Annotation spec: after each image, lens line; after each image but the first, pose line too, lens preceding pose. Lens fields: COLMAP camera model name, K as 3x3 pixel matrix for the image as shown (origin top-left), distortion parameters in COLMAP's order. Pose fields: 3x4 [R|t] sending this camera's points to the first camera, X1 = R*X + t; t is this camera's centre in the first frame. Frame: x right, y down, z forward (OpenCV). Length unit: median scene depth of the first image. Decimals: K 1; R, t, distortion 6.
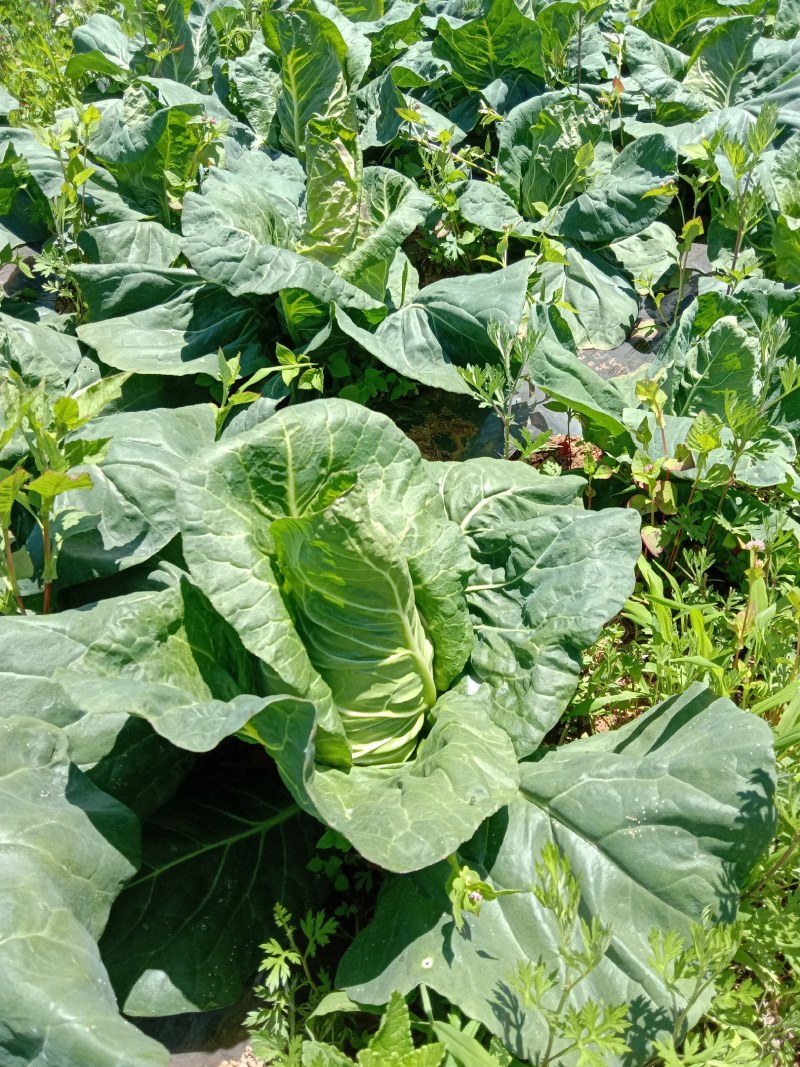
lens RADIAL K [[859.5, 0, 407.4], [0, 859.5, 529.8], [0, 0, 1]] dist [0.095031, -0.217398]
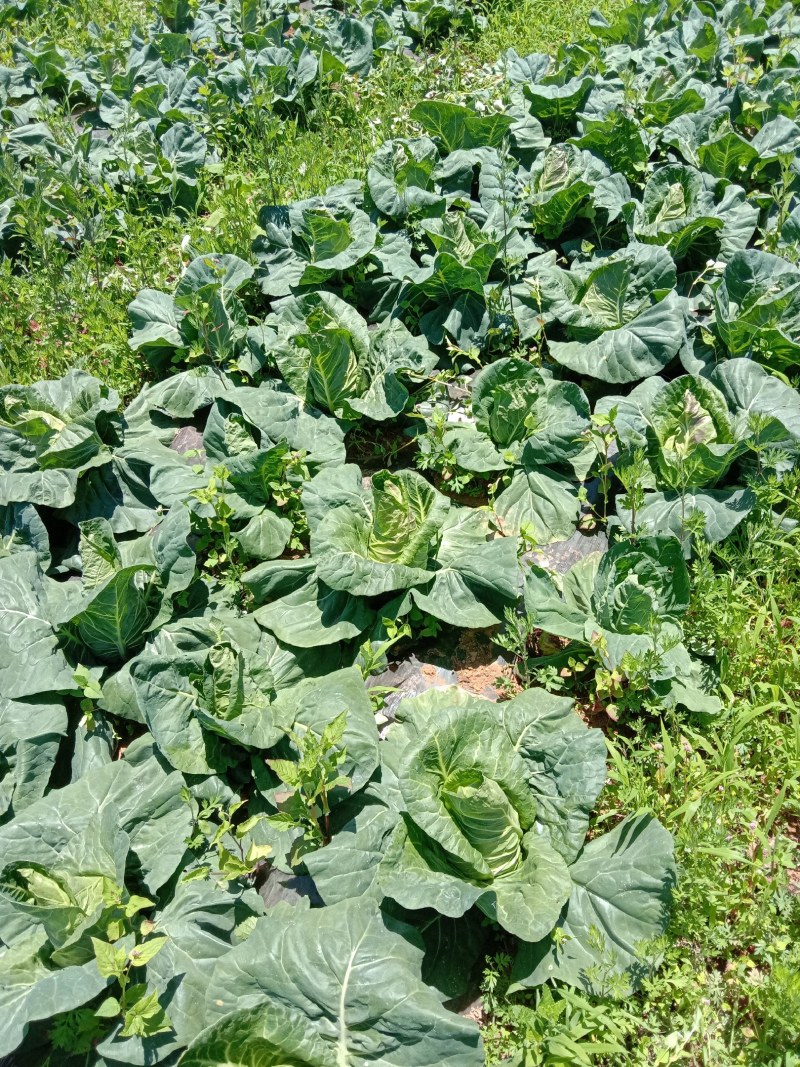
lens RADIAL K [[863.6, 0, 400.0], [0, 863.6, 533.5], [0, 0, 1]] dist [0.087105, -0.209171]
pose [[0.982010, -0.188669, 0.007791, -0.135457], [0.186681, 0.976216, 0.110241, -0.787164], [-0.028405, -0.106803, 0.993874, -0.986944]]
